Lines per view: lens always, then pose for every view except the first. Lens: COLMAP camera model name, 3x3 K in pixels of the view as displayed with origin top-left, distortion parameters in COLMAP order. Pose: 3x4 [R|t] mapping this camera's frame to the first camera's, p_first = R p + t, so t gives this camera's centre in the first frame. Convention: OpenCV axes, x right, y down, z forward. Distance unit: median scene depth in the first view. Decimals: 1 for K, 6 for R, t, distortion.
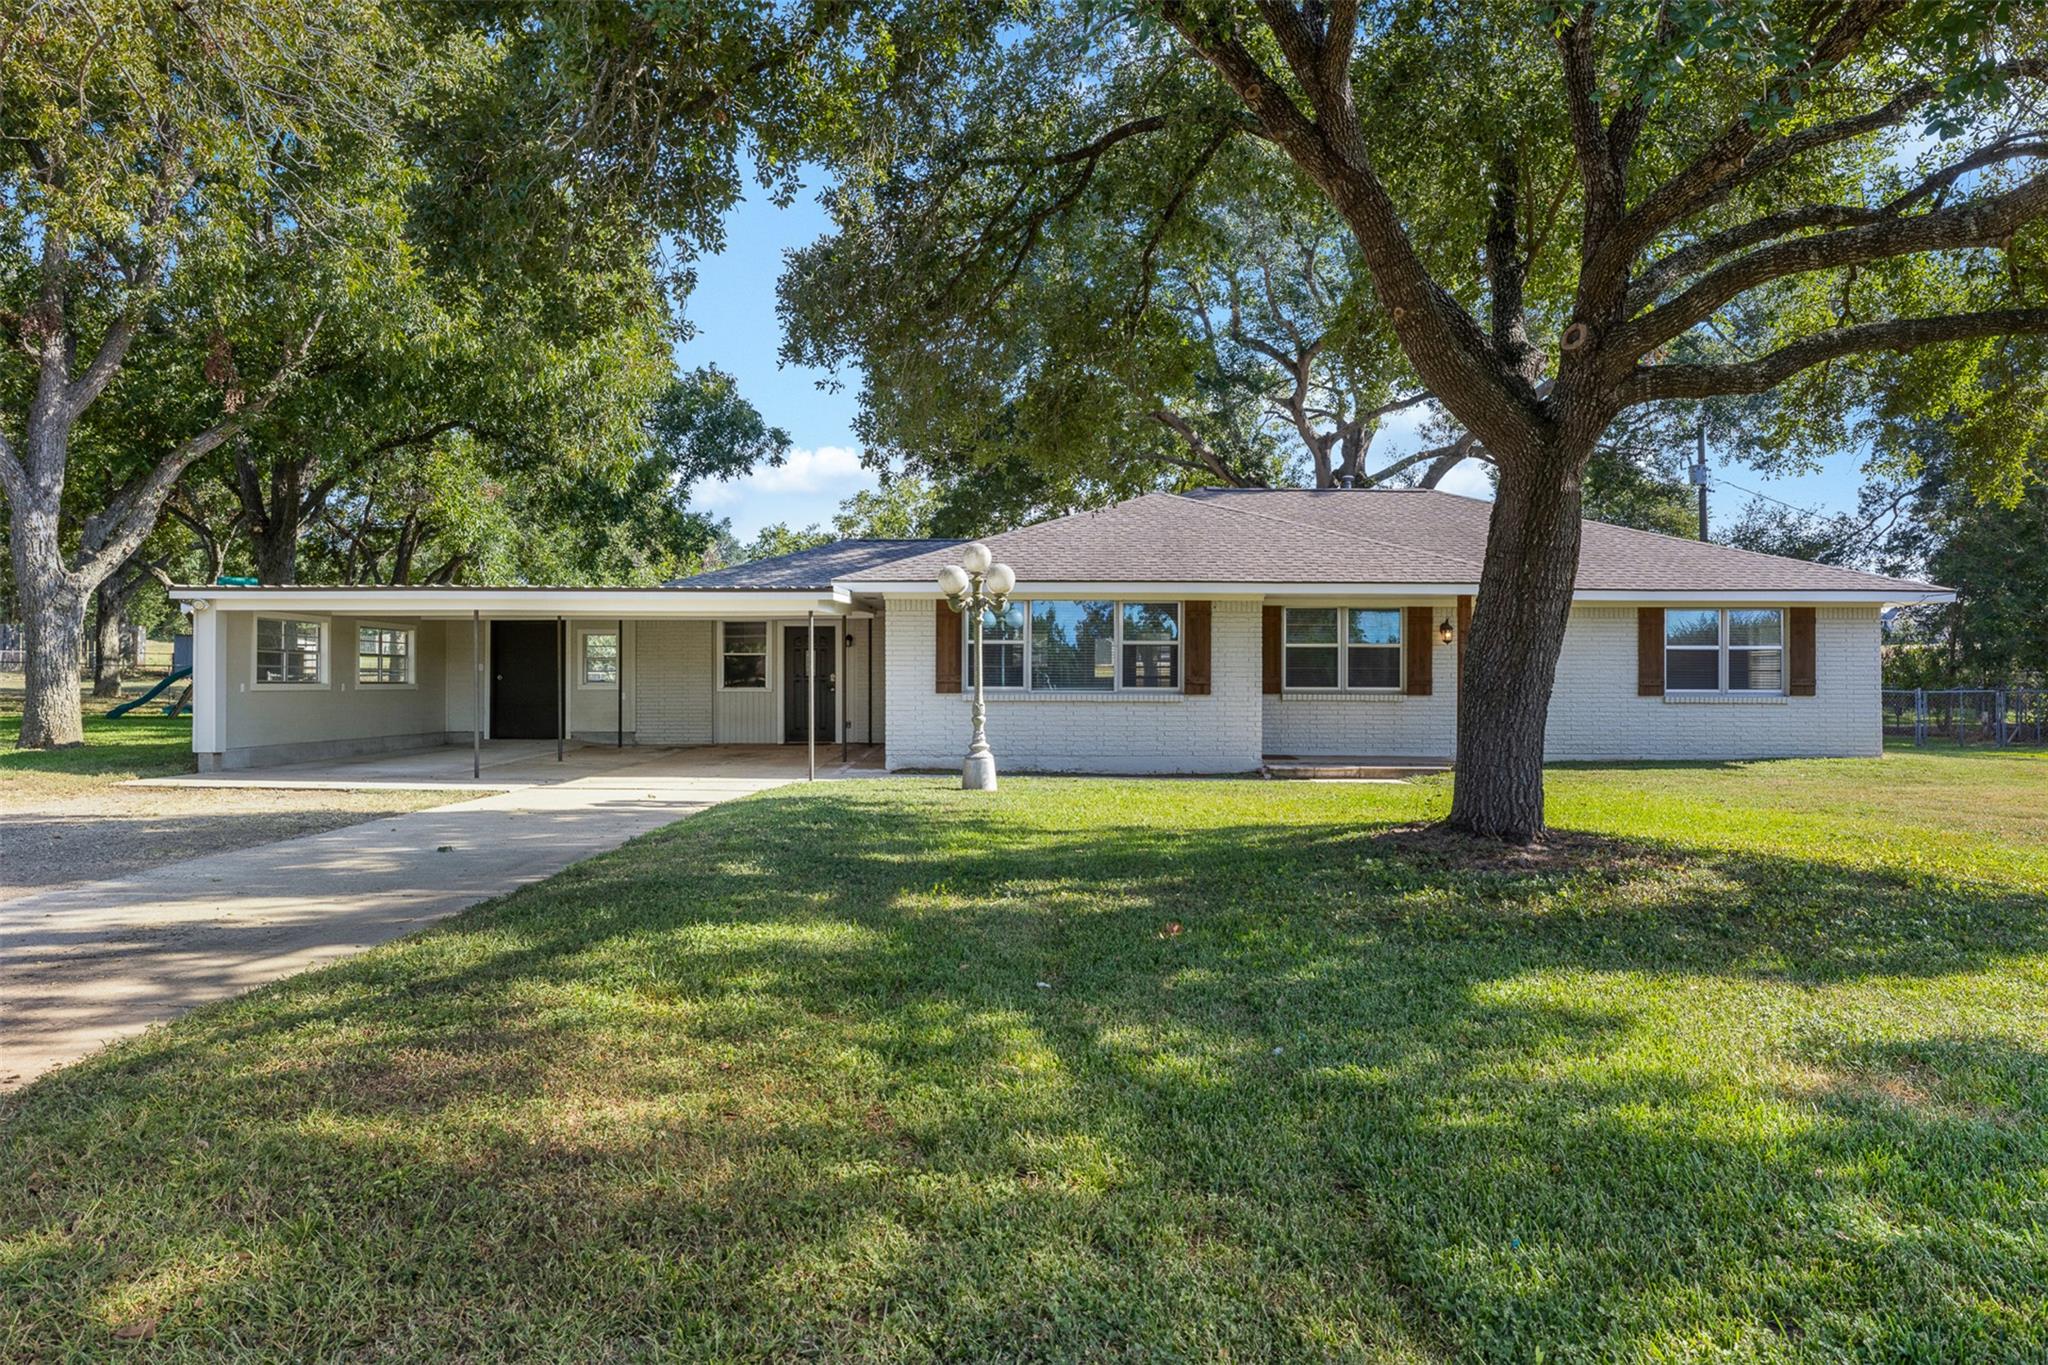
lens RADIAL K [[1324.4, 0, 1018.7], [0, 1324.4, 678.8], [0, 0, 1]] dist [-0.007123, 0.004366]
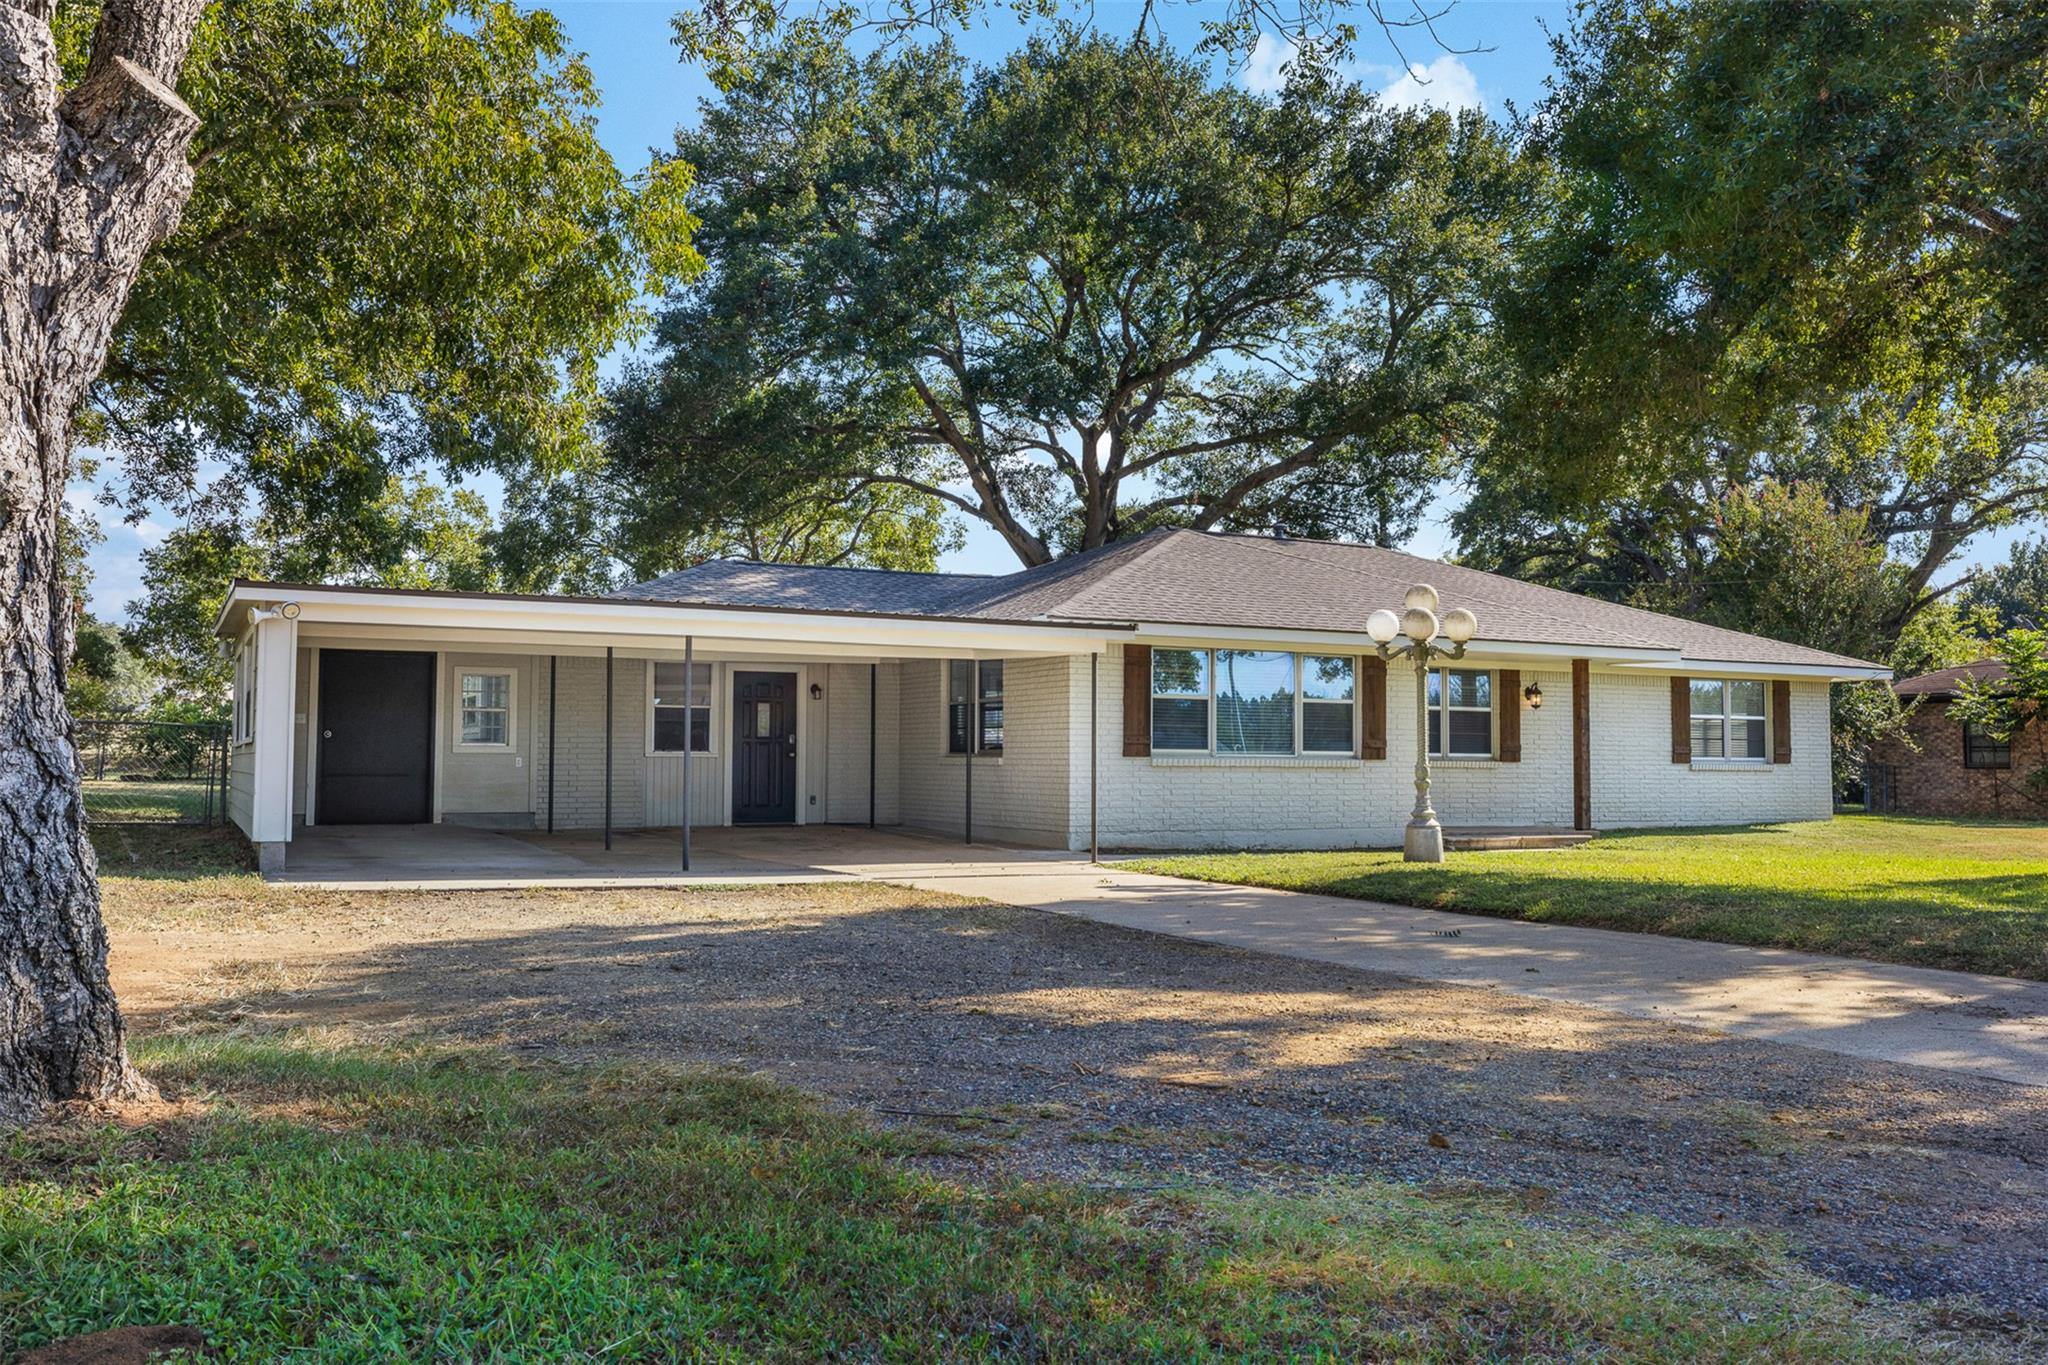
lens RADIAL K [[1624.7, 0, 1016.8], [0, 1624.7, 682.0], [0, 0, 1]] dist [-0.007177, 0.003411]
pose [[0.887578, 0.025960, 0.459925, -0.511388], [-0.005129, 0.998906, -0.046484, 0.010203], [-0.460628, 0.038899, 0.886740, 0.113756]]
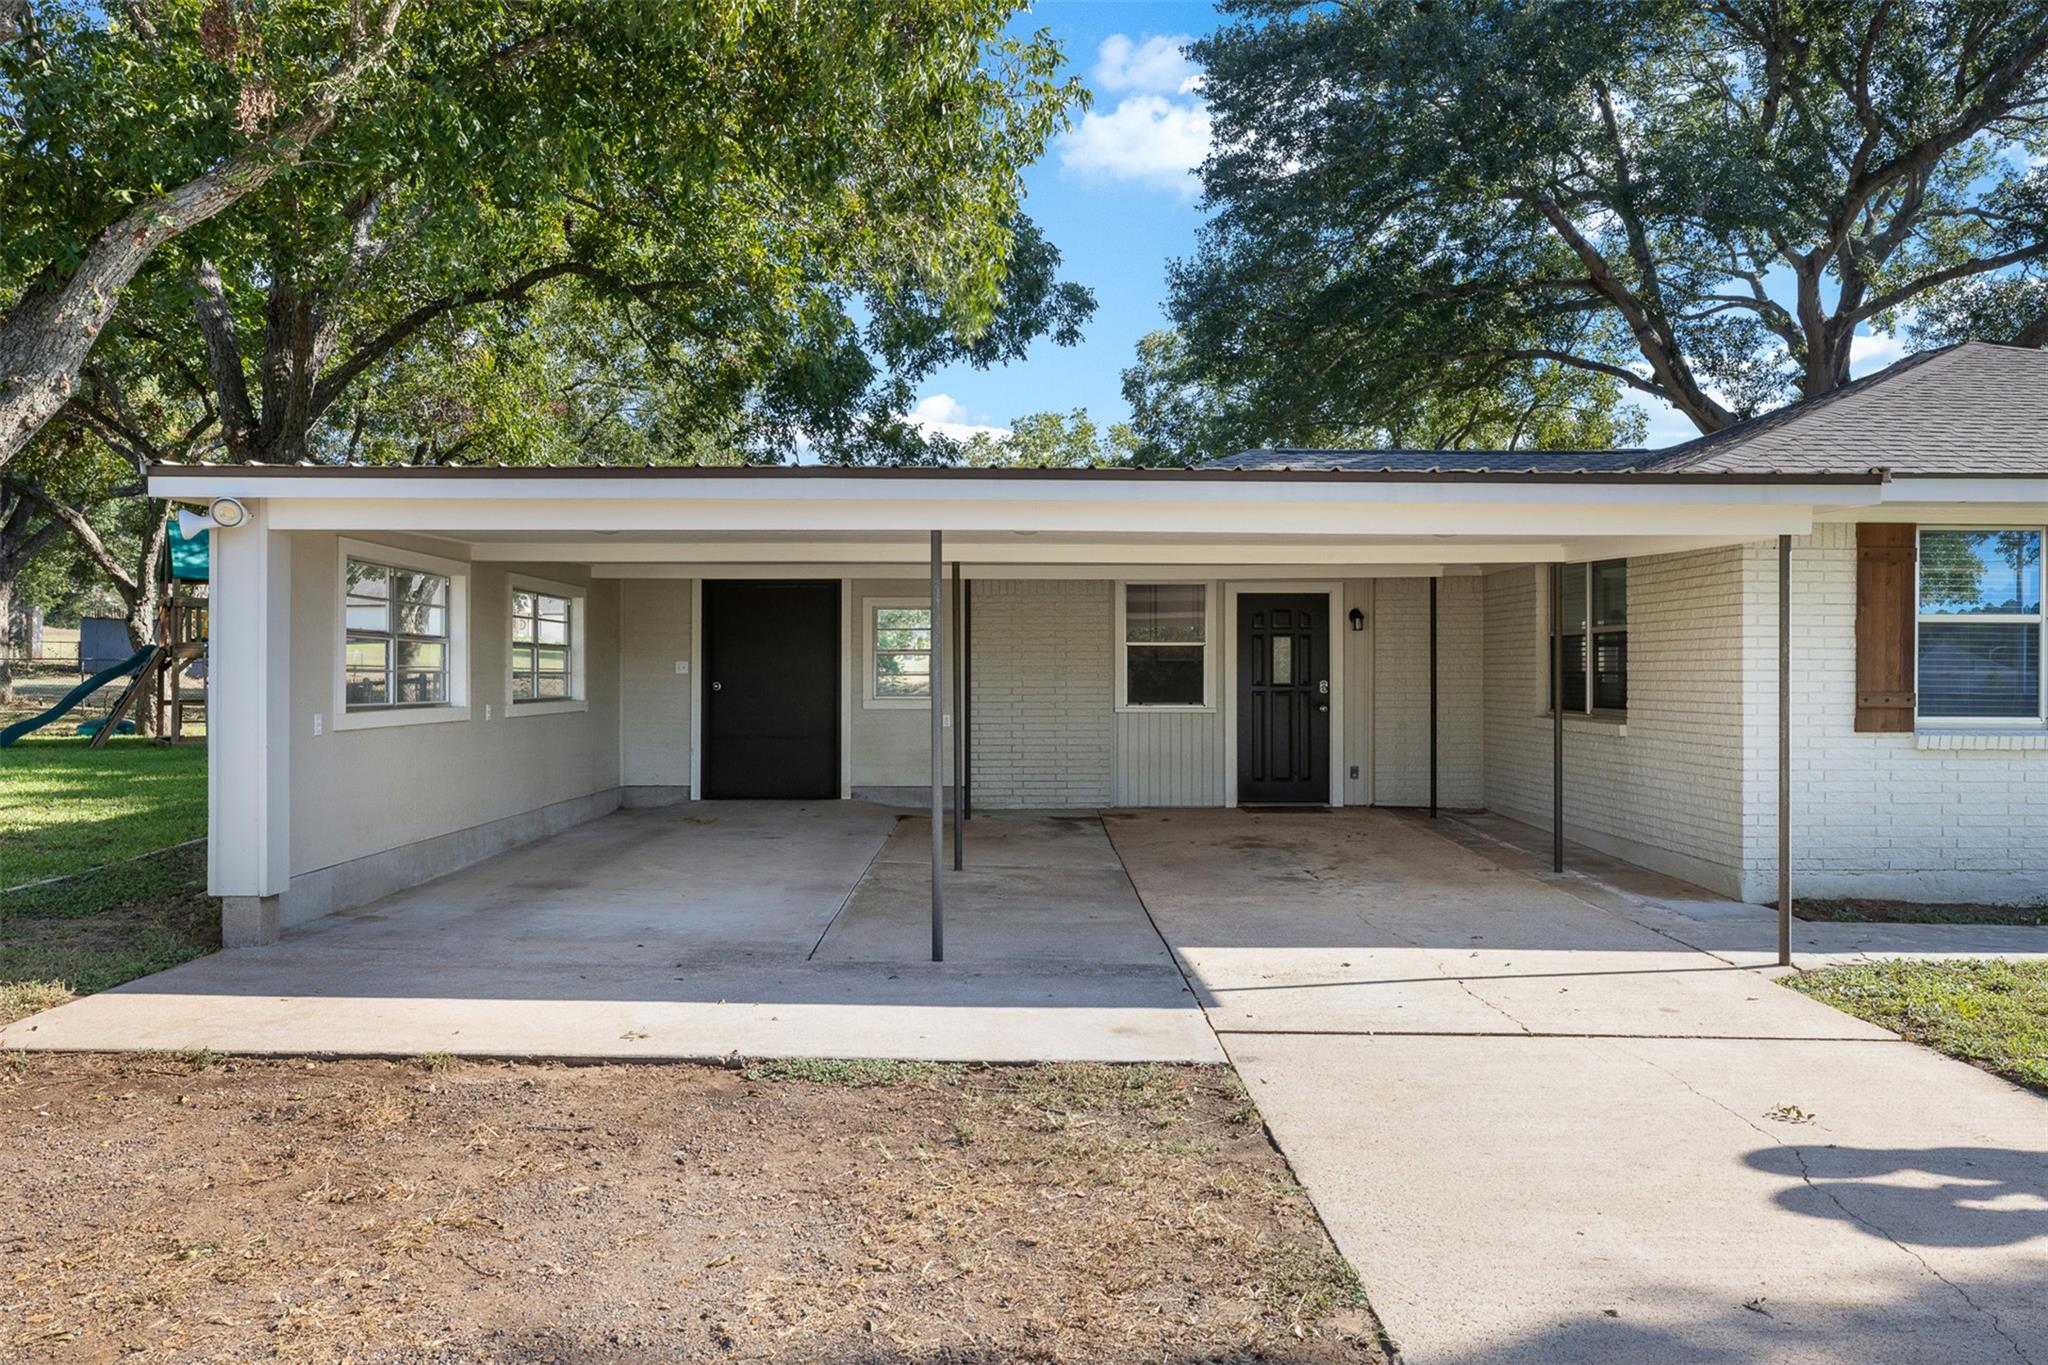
lens RADIAL K [[1442.3, 0, 1018.3], [0, 1442.3, 670.3], [0, 0, 1]] dist [-0.002520, 0.000878]
pose [[0.999903, 0.000672, 0.013900, -0.306555], [-0.000674, 1.000000, 0.000160, -0.008529], [-0.013900, -0.000169, 0.999903, 0.448583]]
